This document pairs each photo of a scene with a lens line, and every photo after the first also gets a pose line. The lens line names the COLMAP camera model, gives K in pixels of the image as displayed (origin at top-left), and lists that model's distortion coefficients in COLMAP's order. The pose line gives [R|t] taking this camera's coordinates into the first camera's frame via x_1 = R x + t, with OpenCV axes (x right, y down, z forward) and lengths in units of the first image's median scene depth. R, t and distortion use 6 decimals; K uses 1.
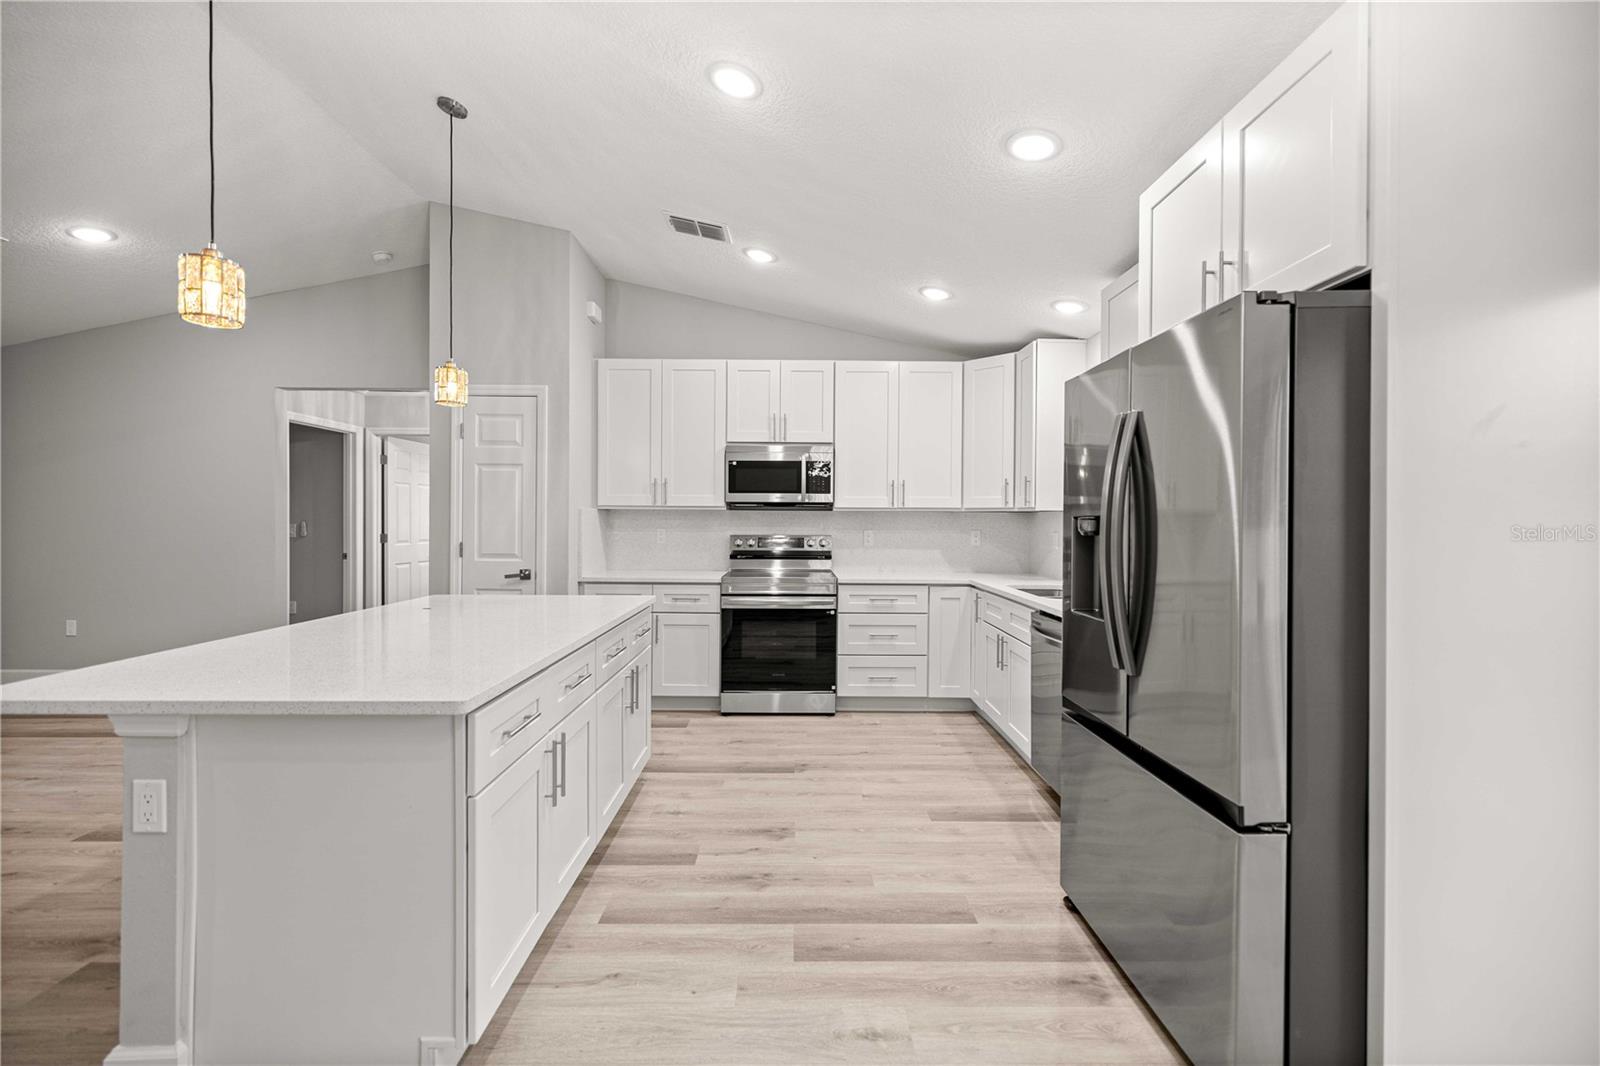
lens RADIAL K [[669.0, 0, 800.7], [0, 669.0, 528.6], [0, 0, 1]] dist [-0.000152, -0.000041]
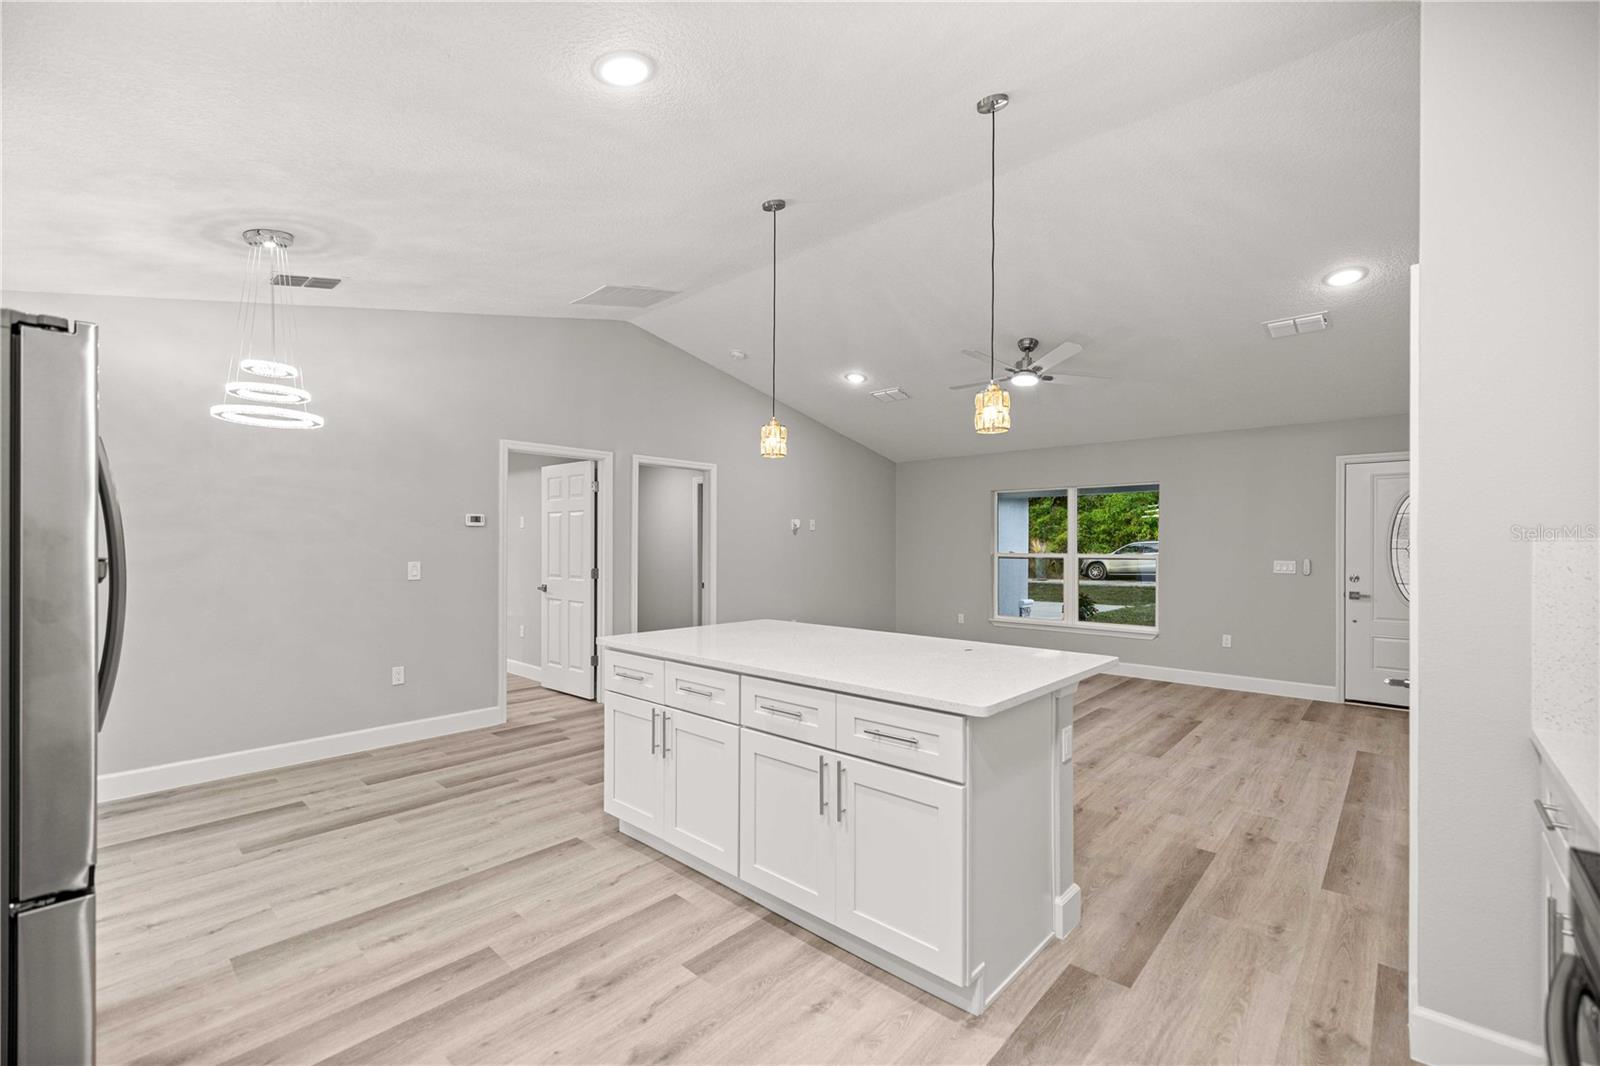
lens RADIAL K [[673.0, 0, 798.7], [0, 673.0, 535.8], [0, 0, 1]] dist [0.000997, 0.000051]
pose [[-0.680735, -0.018154, -0.732305, 0.223544], [-0.017993, 0.999806, -0.008060, -0.022714], [0.732309, 0.007690, -0.680929, 1.001788]]
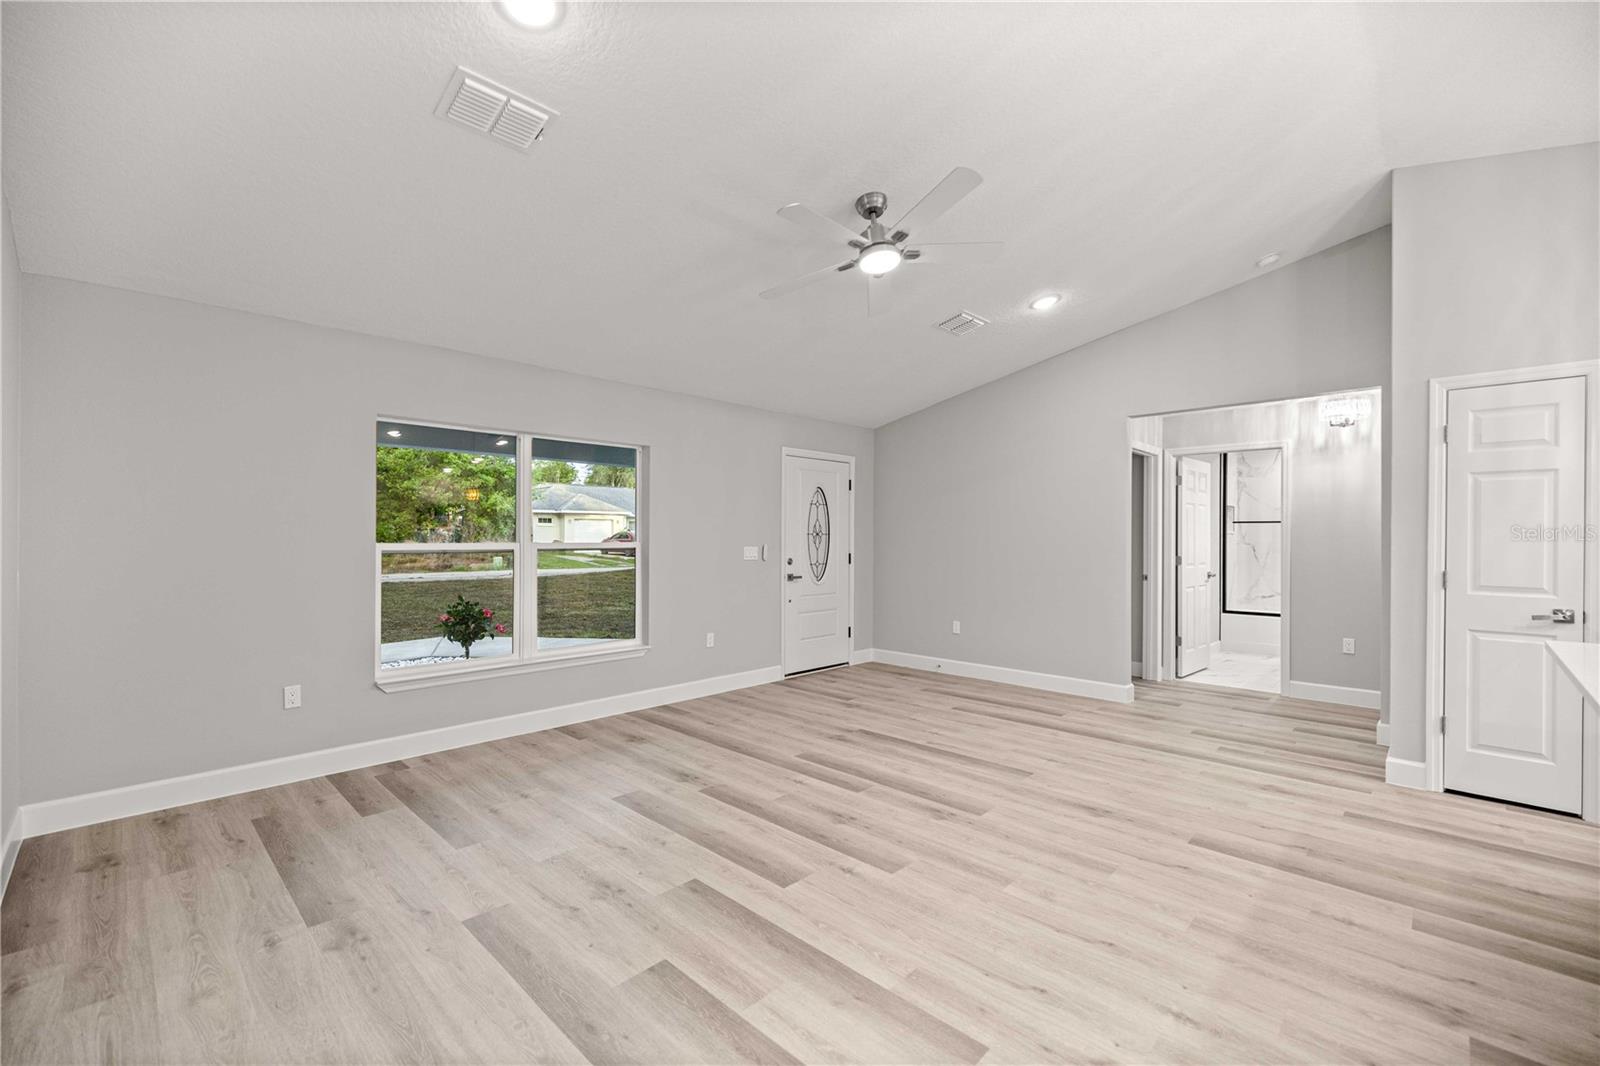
lens RADIAL K [[673.0, 0, 798.7], [0, 673.0, 535.8], [0, 0, 1]] dist [0.000997, 0.000051]
pose [[0.710096, -0.004482, -0.704091, -0.486817], [-0.009258, 0.999834, -0.015701, -0.001601], [0.704044, 0.017668, 0.709936, -0.133196]]
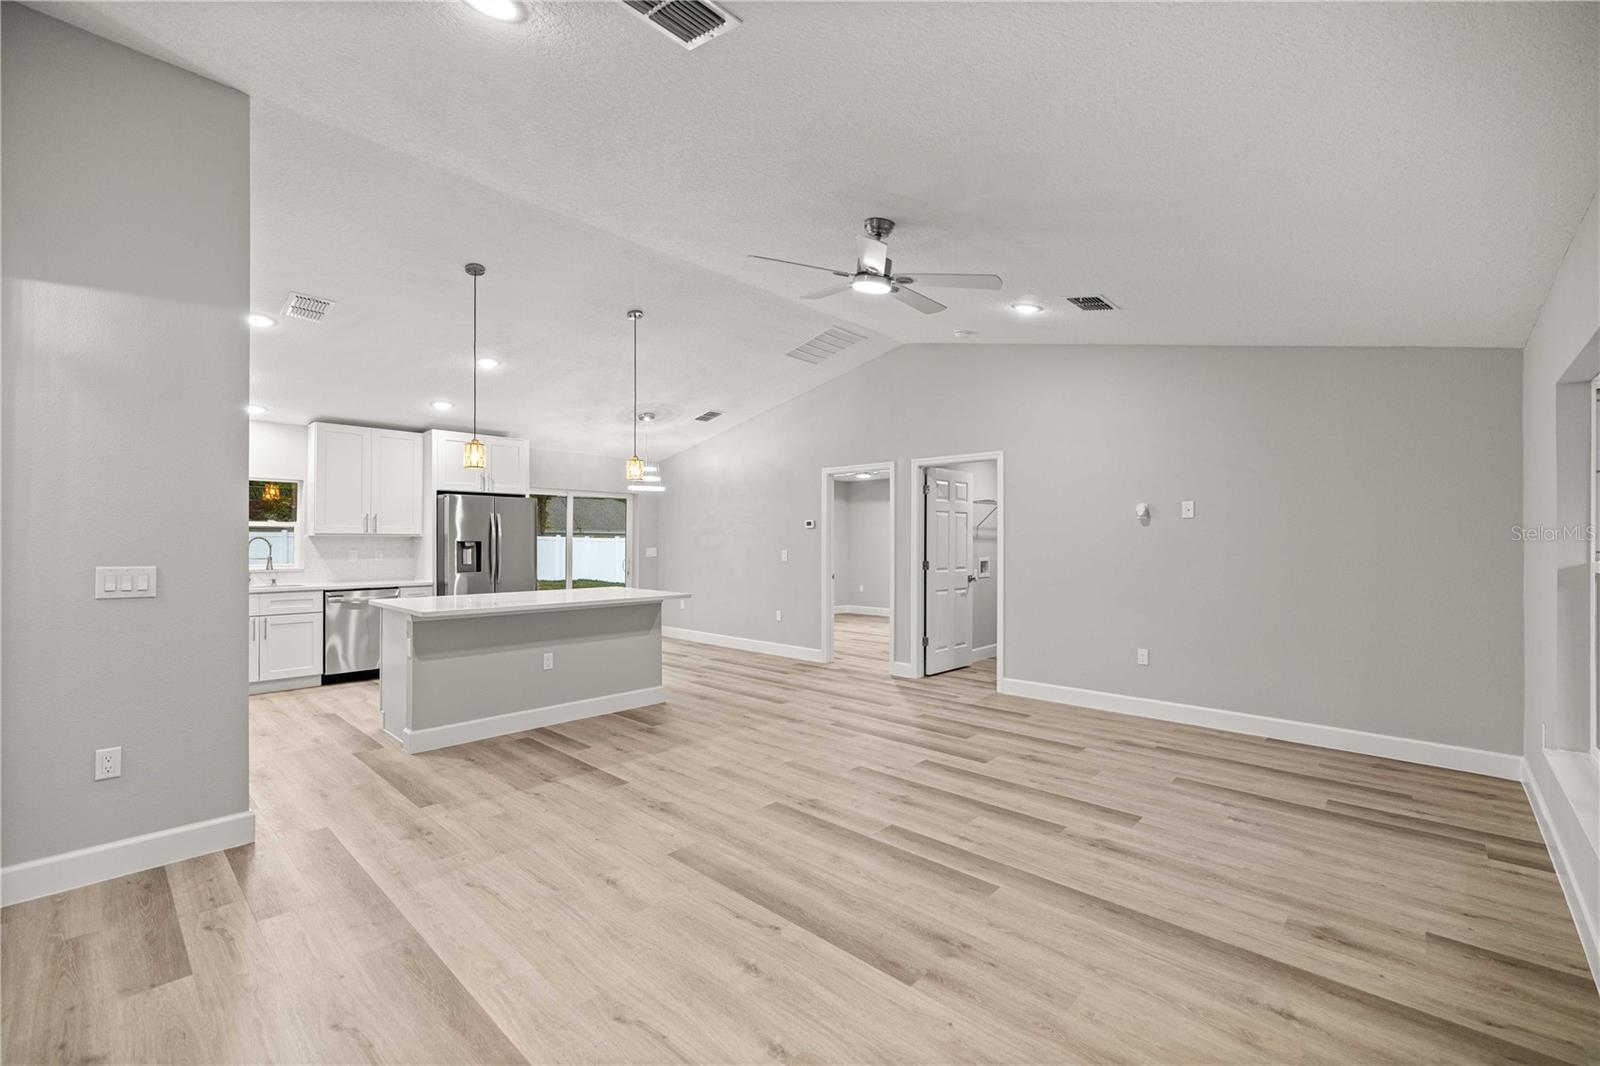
lens RADIAL K [[673.0, 0, 798.7], [0, 673.0, 535.8], [0, 0, 1]] dist [0.000997, 0.000051]
pose [[-0.721777, -0.003639, 0.692116, -1.450109], [0.002438, 0.999967, 0.007800, -0.032639], [-0.692122, 0.007317, -0.721744, 1.106752]]
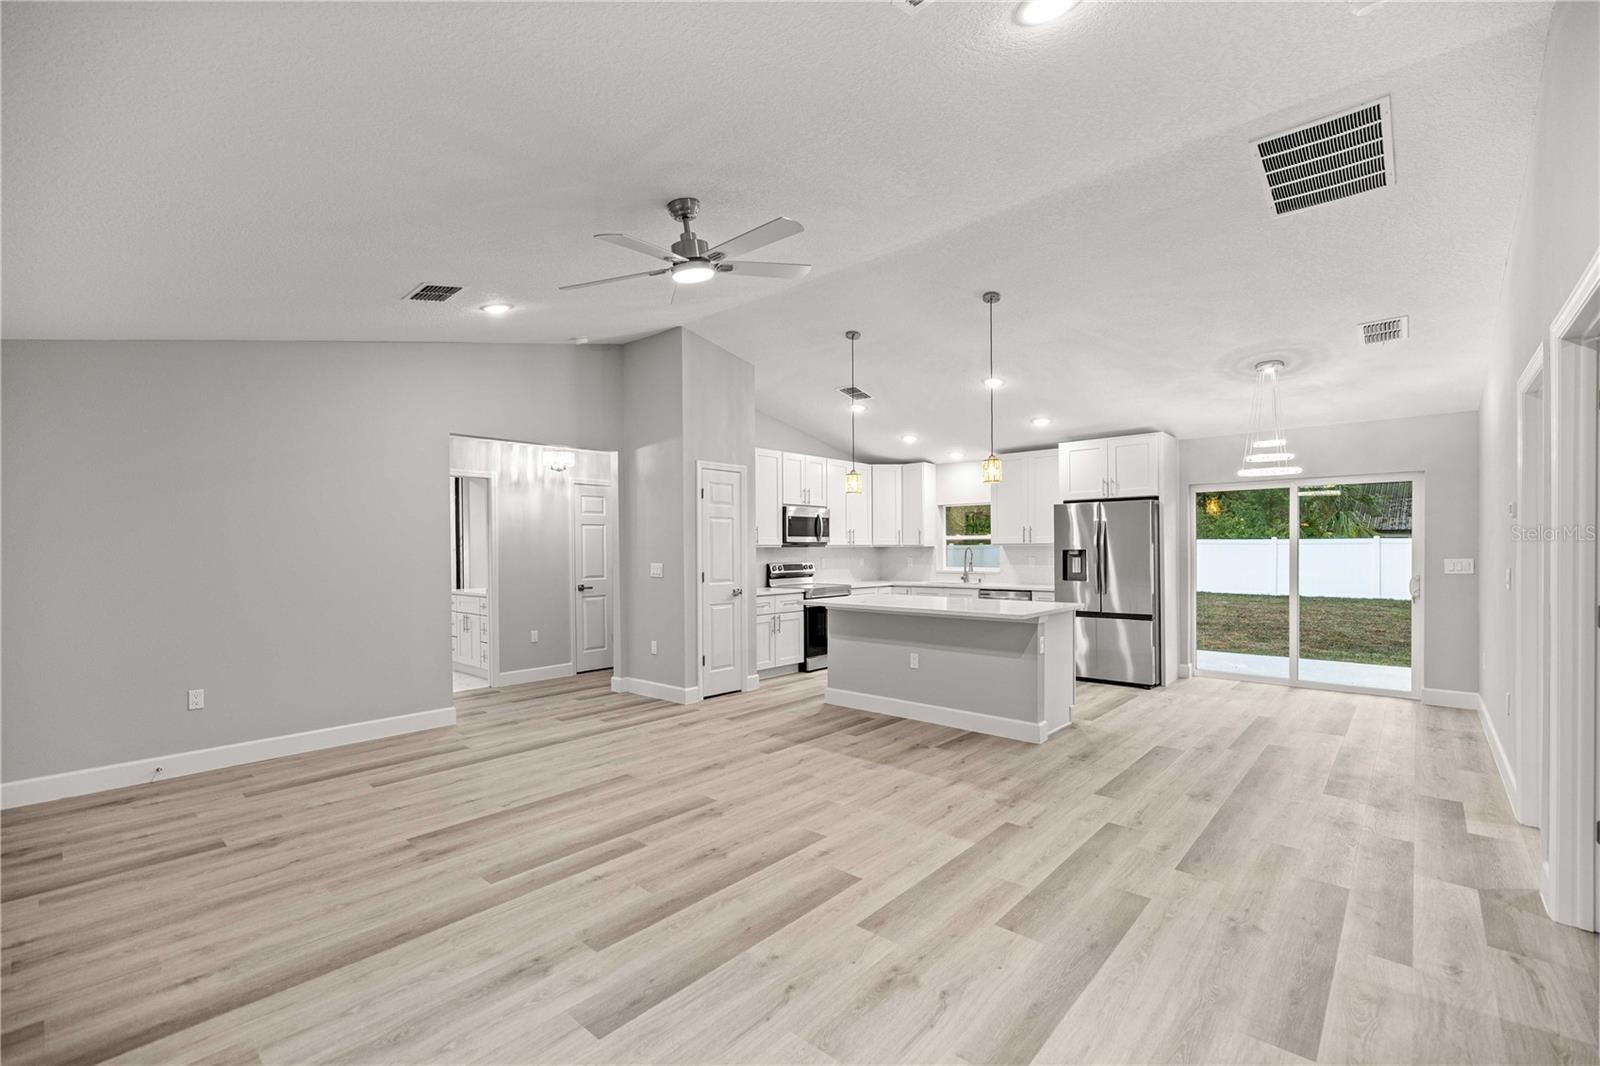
lens RADIAL K [[686.7, 0, 784.9], [0, 686.7, 555.8], [0, 0, 1]] dist [0.000558, -0.000526]
pose [[0.684461, -0.018384, 0.728818, -1.439025], [0.021826, 0.999751, 0.004720, -0.017358], [-0.728723, 0.012677, 0.684691, -0.119323]]
